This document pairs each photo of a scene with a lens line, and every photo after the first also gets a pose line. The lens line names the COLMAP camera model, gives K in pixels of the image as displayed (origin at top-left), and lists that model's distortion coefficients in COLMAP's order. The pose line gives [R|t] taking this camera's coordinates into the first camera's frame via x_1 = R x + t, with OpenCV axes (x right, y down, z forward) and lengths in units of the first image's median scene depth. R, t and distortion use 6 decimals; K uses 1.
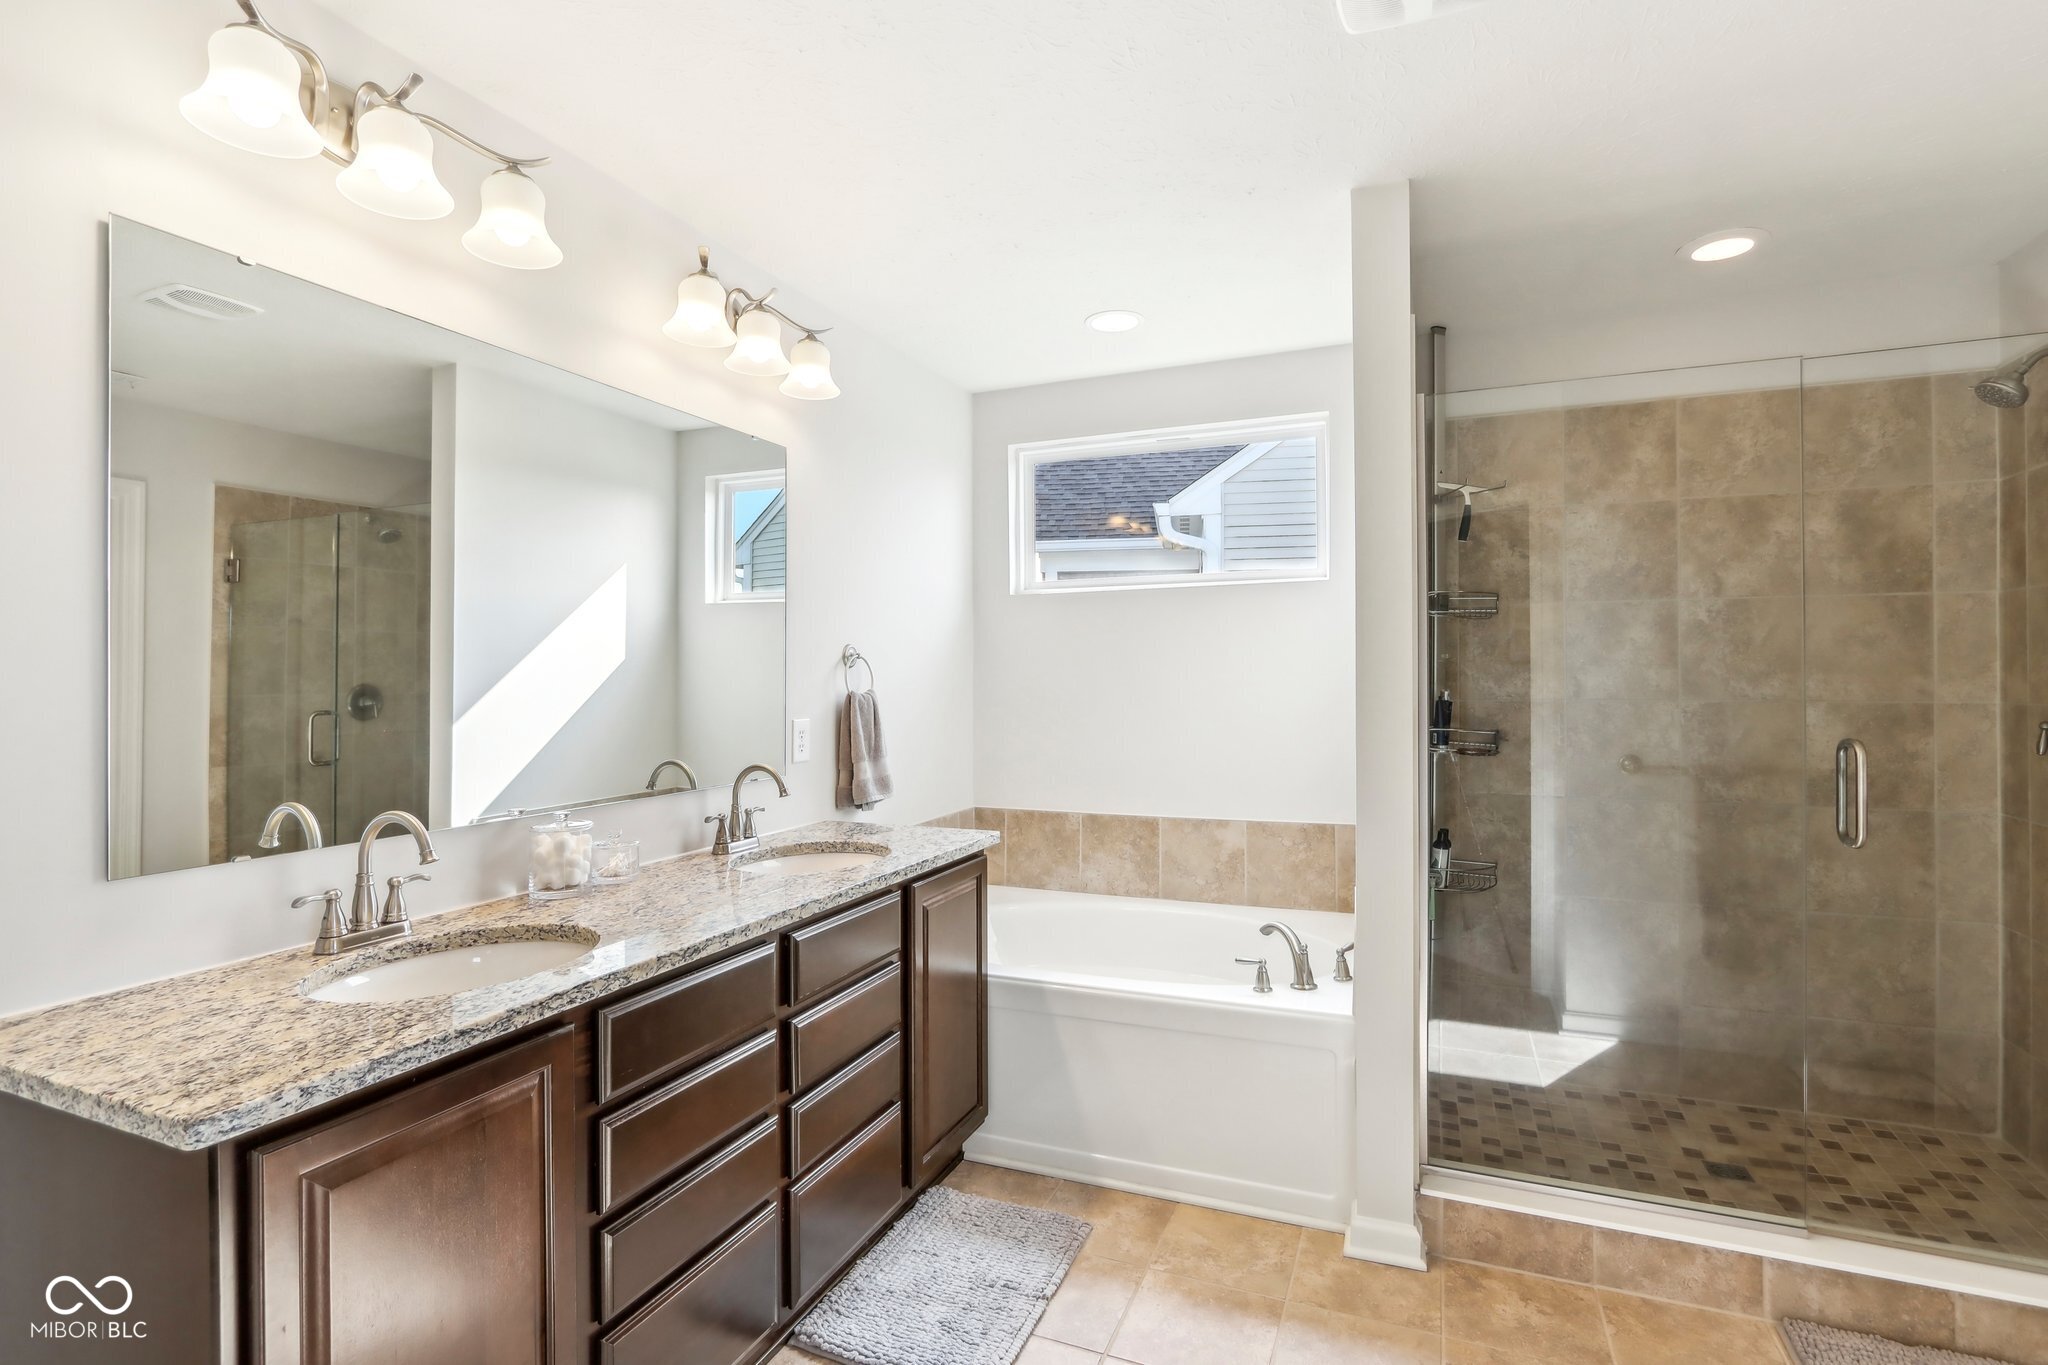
lens RADIAL K [[967.6, 0, 1022.2], [0, 967.6, 679.2], [0, 0, 1]] dist [-0.014917, 0.002638]
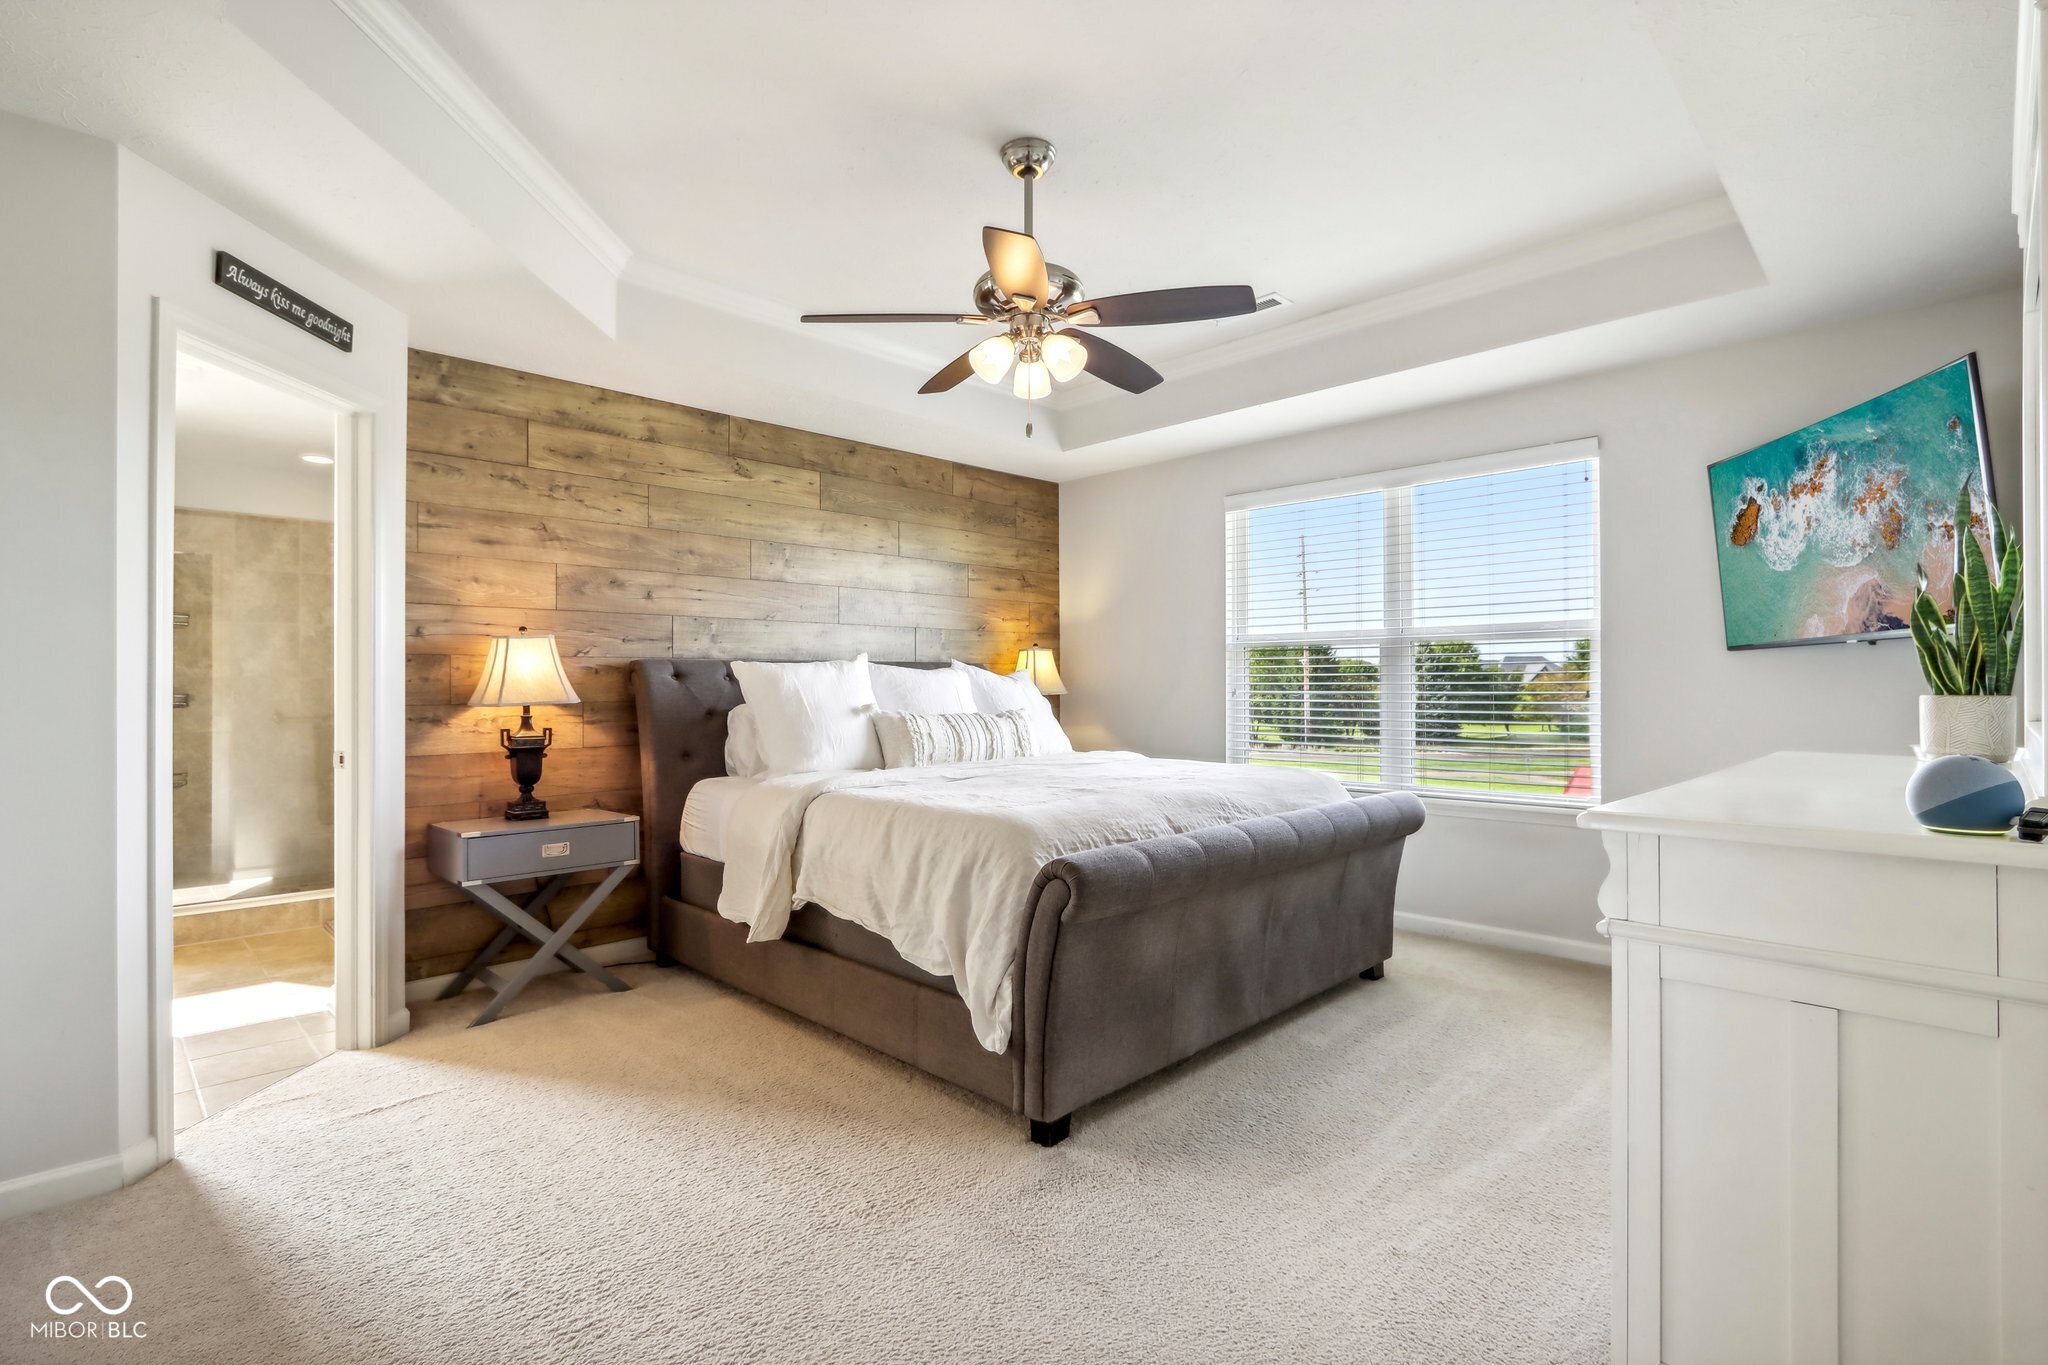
lens RADIAL K [[967.6, 0, 1009.3], [0, 967.6, 684.5], [0, 0, 1]] dist [-0.014917, 0.002638]
pose [[0.387181, 0.011709, 0.921930, -0.526236], [-0.001448, 0.999926, -0.012091, 0.056695], [-0.922003, 0.003347, 0.387169, -1.033371]]
